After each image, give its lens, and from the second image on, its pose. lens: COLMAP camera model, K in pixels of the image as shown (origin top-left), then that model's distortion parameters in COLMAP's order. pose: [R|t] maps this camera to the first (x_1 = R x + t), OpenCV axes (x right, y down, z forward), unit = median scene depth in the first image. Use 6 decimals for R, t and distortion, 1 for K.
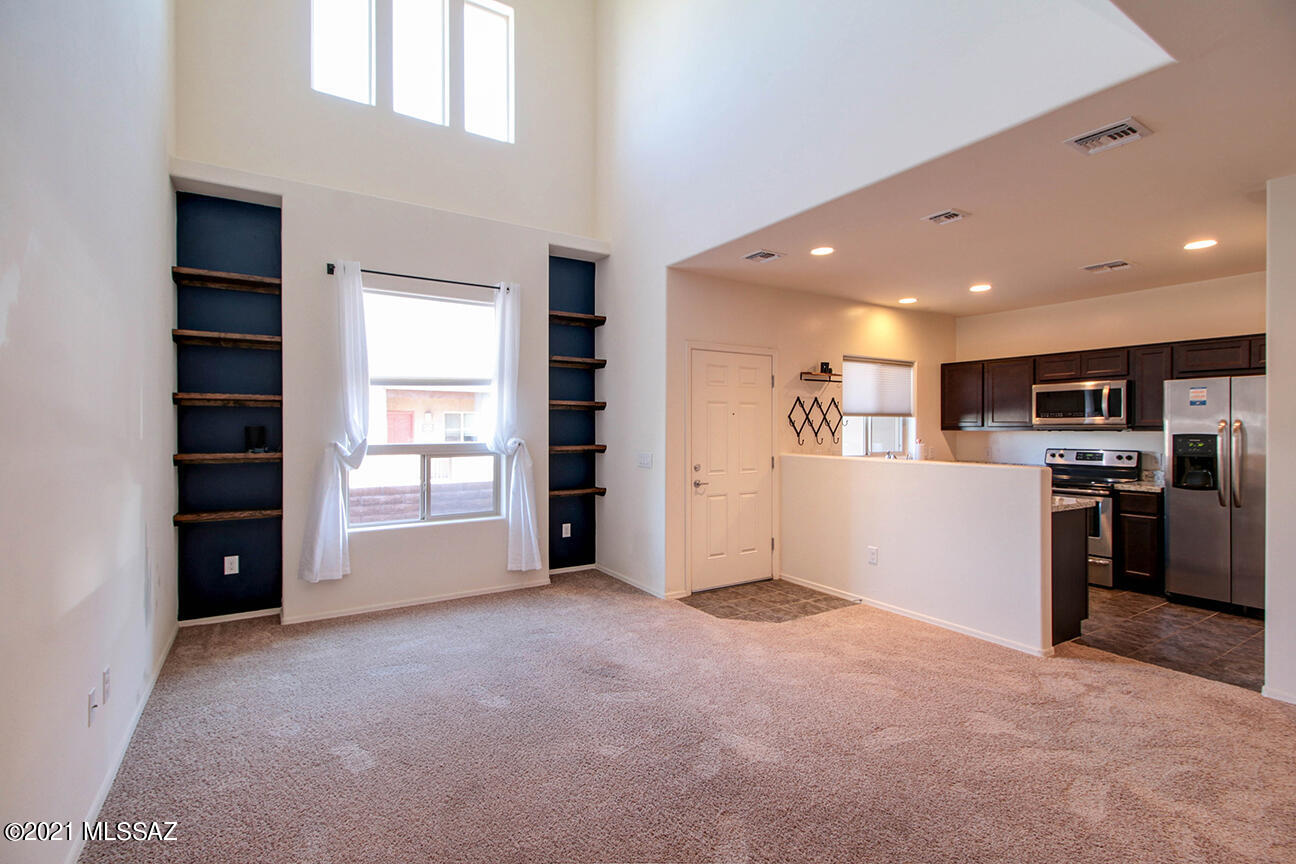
lens RADIAL K [[594.2, 0, 642.1], [0, 594.2, 428.0], [0, 0, 1]] dist [0.021670, -0.011411]
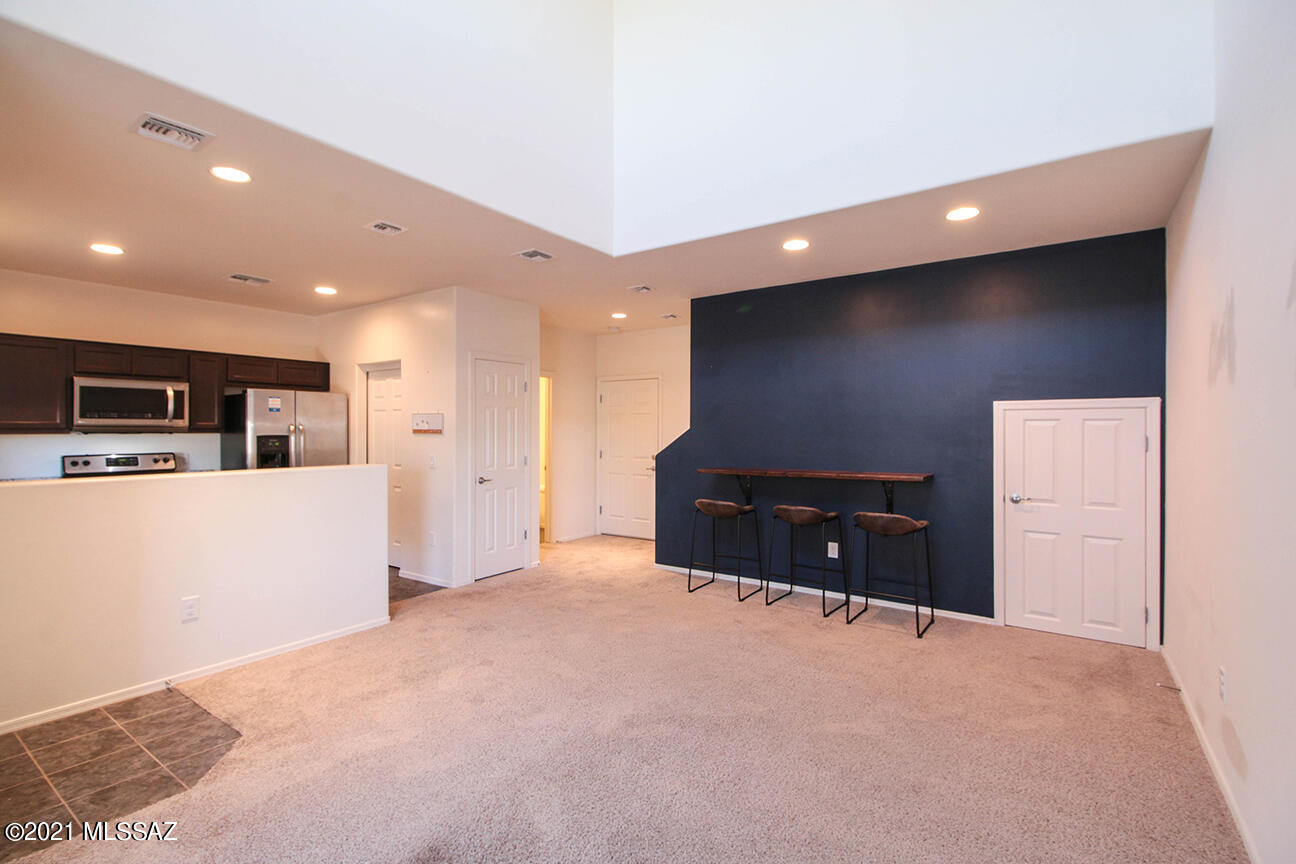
lens RADIAL K [[594.2, 0, 642.1], [0, 594.2, 428.0], [0, 0, 1]] dist [0.021670, -0.011411]
pose [[-0.379211, 0.000499, 0.925310, -0.453513], [-0.000844, 0.999999, -0.000885, -0.003962], [-0.925310, -0.001117, -0.379210, 0.716007]]
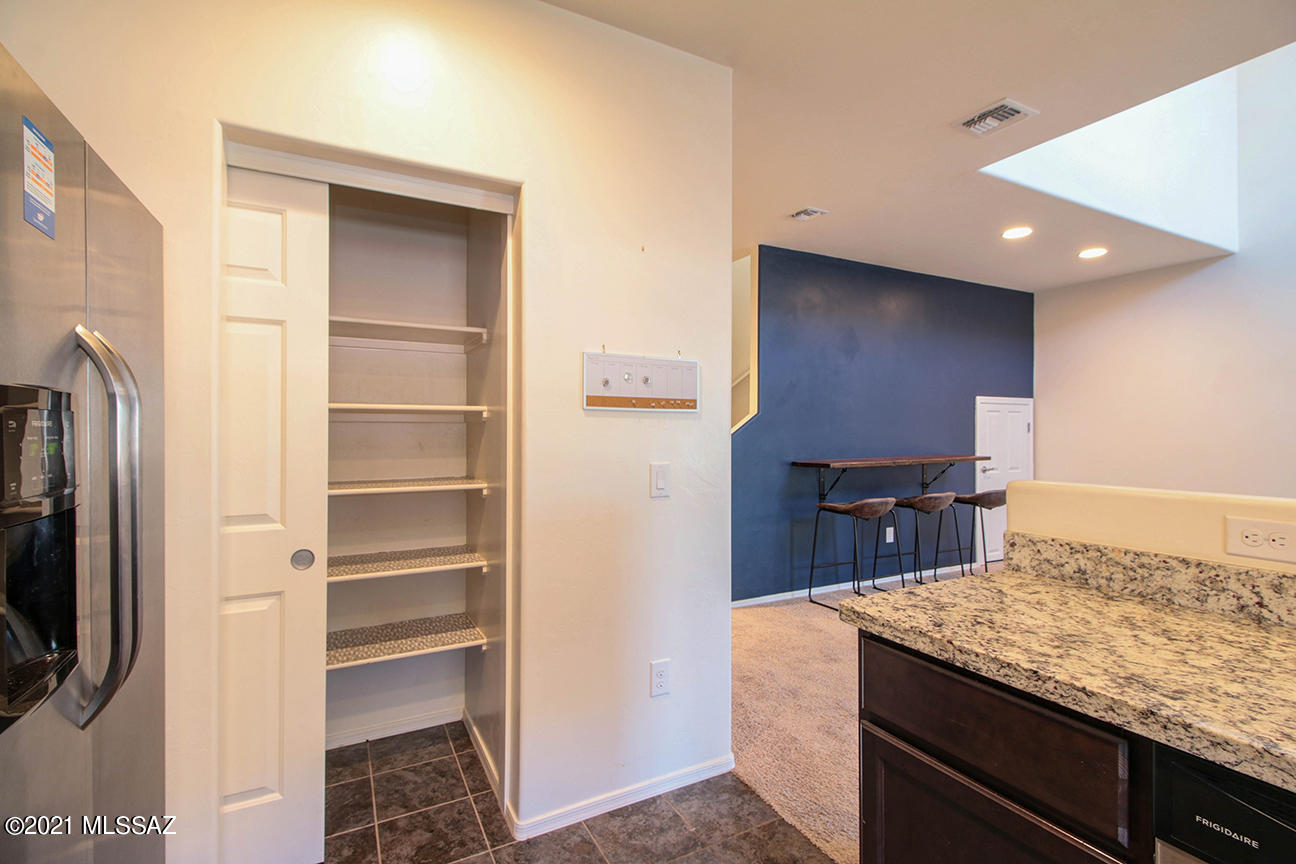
lens RADIAL K [[594.2, 0, 642.1], [0, 594.2, 428.0], [0, 0, 1]] dist [0.021670, -0.011411]
pose [[-0.997194, -0.003761, 0.074762, 0.679620], [-0.003936, 0.999990, -0.002194, 0.020490], [-0.074753, -0.002482, -0.997199, 1.083371]]
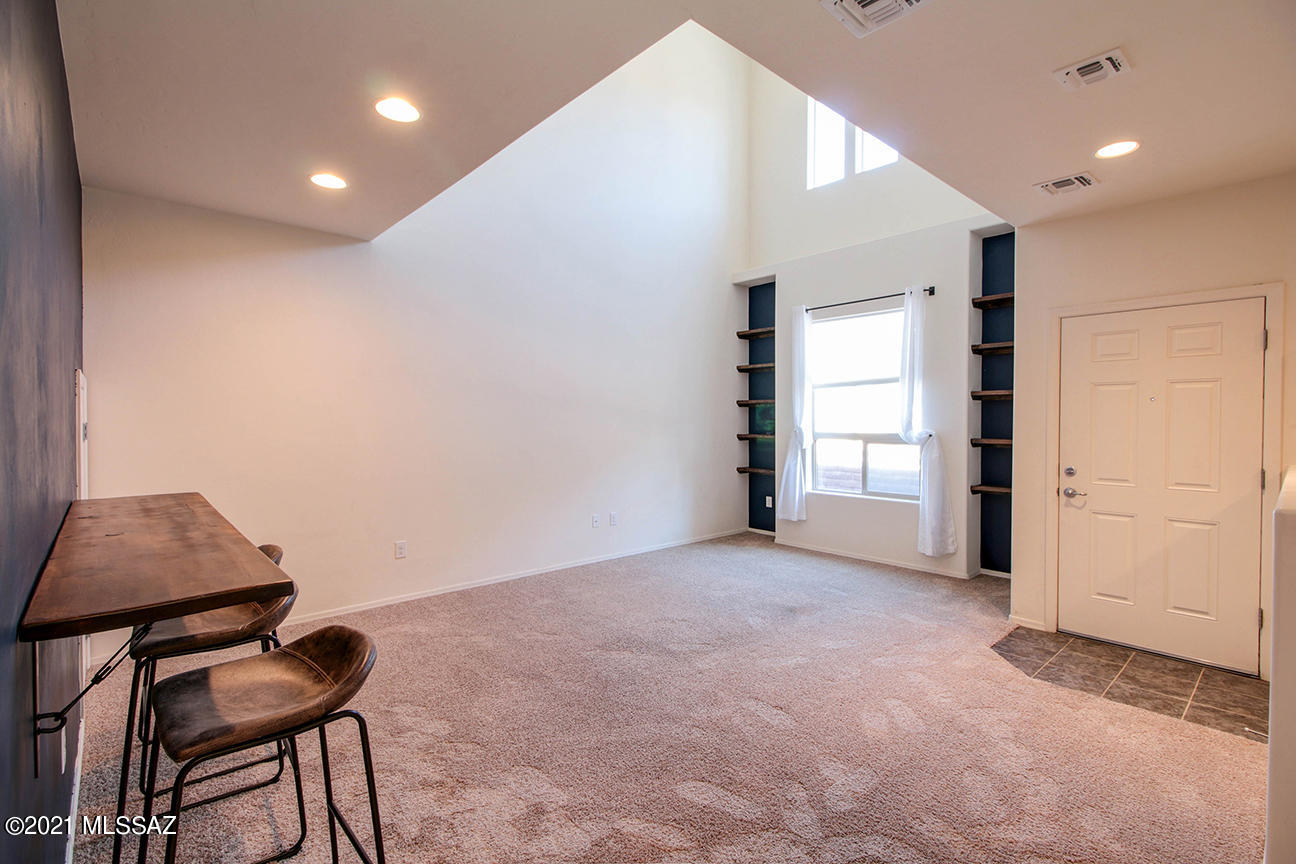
lens RADIAL K [[594.2, 0, 642.1], [0, 594.2, 428.0], [0, 0, 1]] dist [0.021670, -0.011411]
pose [[0.160041, 0.013704, -0.987015, 0.758619], [-0.003492, 0.999905, 0.013317, 0.001937], [0.987104, 0.001315, 0.160074, 0.330184]]
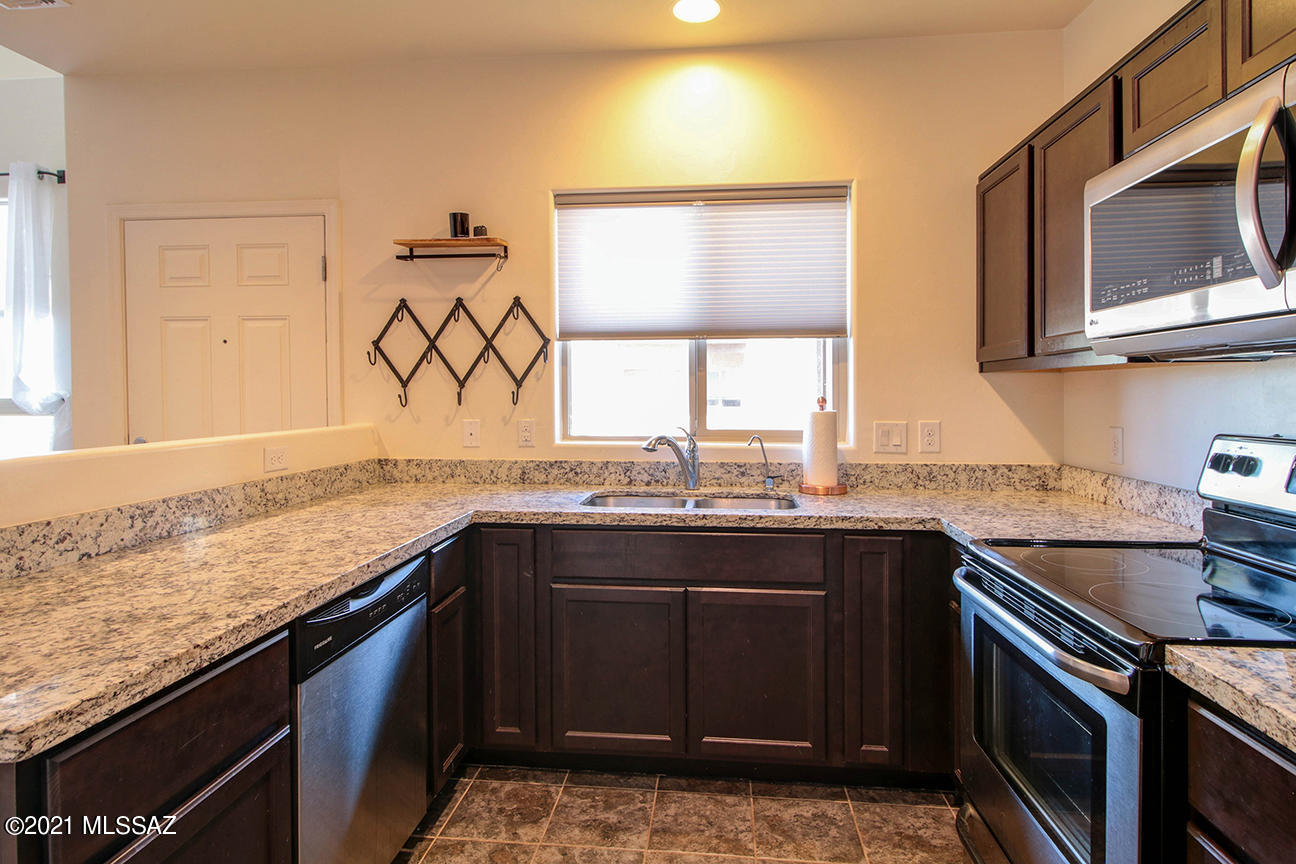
lens RADIAL K [[704.4, 0, 645.2], [0, 704.4, 403.9], [0, 0, 1]] dist [0.005508, -0.000534]
pose [[0.789610, 0.007258, -0.613566, 0.822419], [0.001460, 0.999905, 0.013706, 0.021425], [0.613607, -0.011718, 0.789525, 0.771854]]
